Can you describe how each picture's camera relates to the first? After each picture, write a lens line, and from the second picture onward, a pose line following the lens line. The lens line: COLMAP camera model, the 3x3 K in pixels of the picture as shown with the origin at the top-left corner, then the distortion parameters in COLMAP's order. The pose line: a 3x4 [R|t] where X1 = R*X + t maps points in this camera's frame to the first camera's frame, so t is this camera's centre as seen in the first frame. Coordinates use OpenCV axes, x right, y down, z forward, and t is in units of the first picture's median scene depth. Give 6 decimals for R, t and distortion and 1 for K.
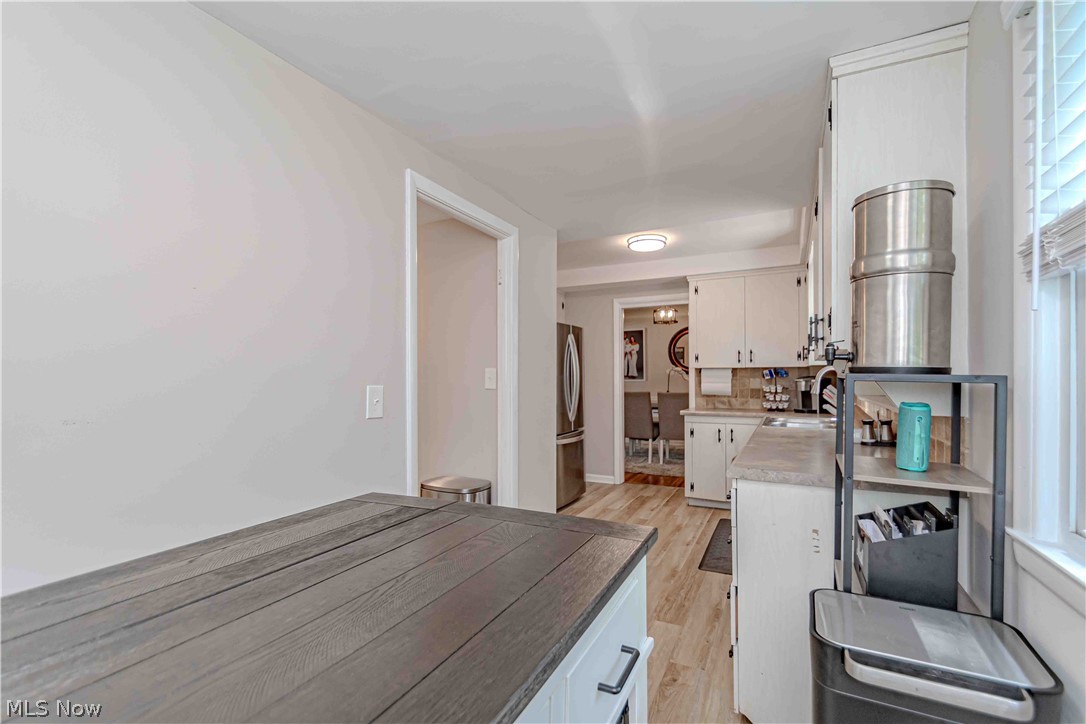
lens RADIAL K [[485.5, 0, 536.6], [0, 485.5, 371.8], [0, 0, 1]] dist [-0.005349, -0.001671]
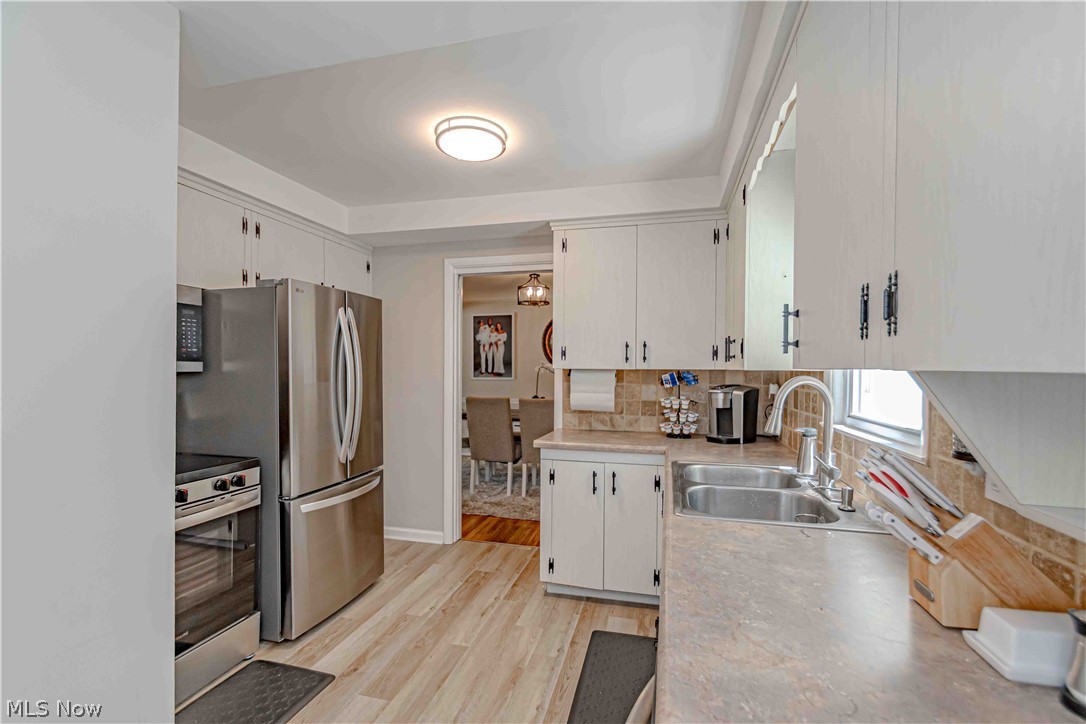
lens RADIAL K [[485.5, 0, 538.3], [0, 485.5, 371.2], [0, 0, 1]] dist [-0.005349, -0.001671]
pose [[0.975412, 0.007440, 0.220265, 0.162674], [-0.011540, 0.999783, 0.017336, -0.015717], [-0.220089, -0.019451, 0.975286, 0.399432]]
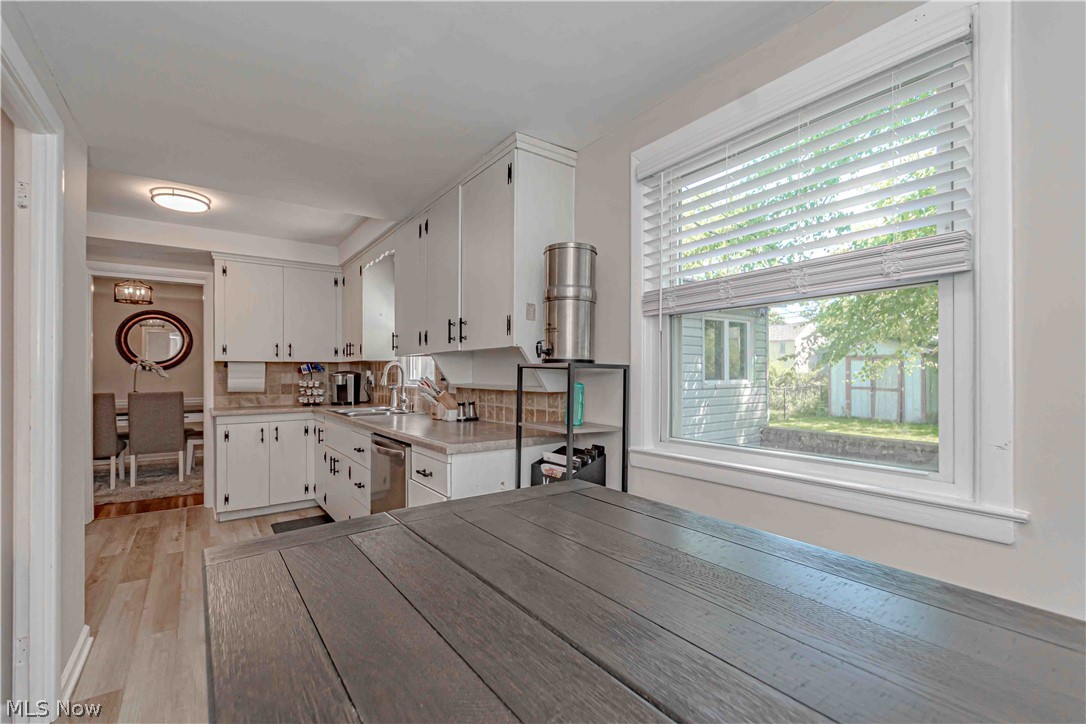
lens RADIAL K [[485.5, 0, 552.6], [0, 485.5, 370.1], [0, 0, 1]] dist [-0.005349, -0.001671]
pose [[0.442983, 0.006156, 0.896509, -0.186060], [-0.005561, 0.999976, -0.004118, 0.008342], [-0.896513, -0.003162, 0.443007, 0.098278]]
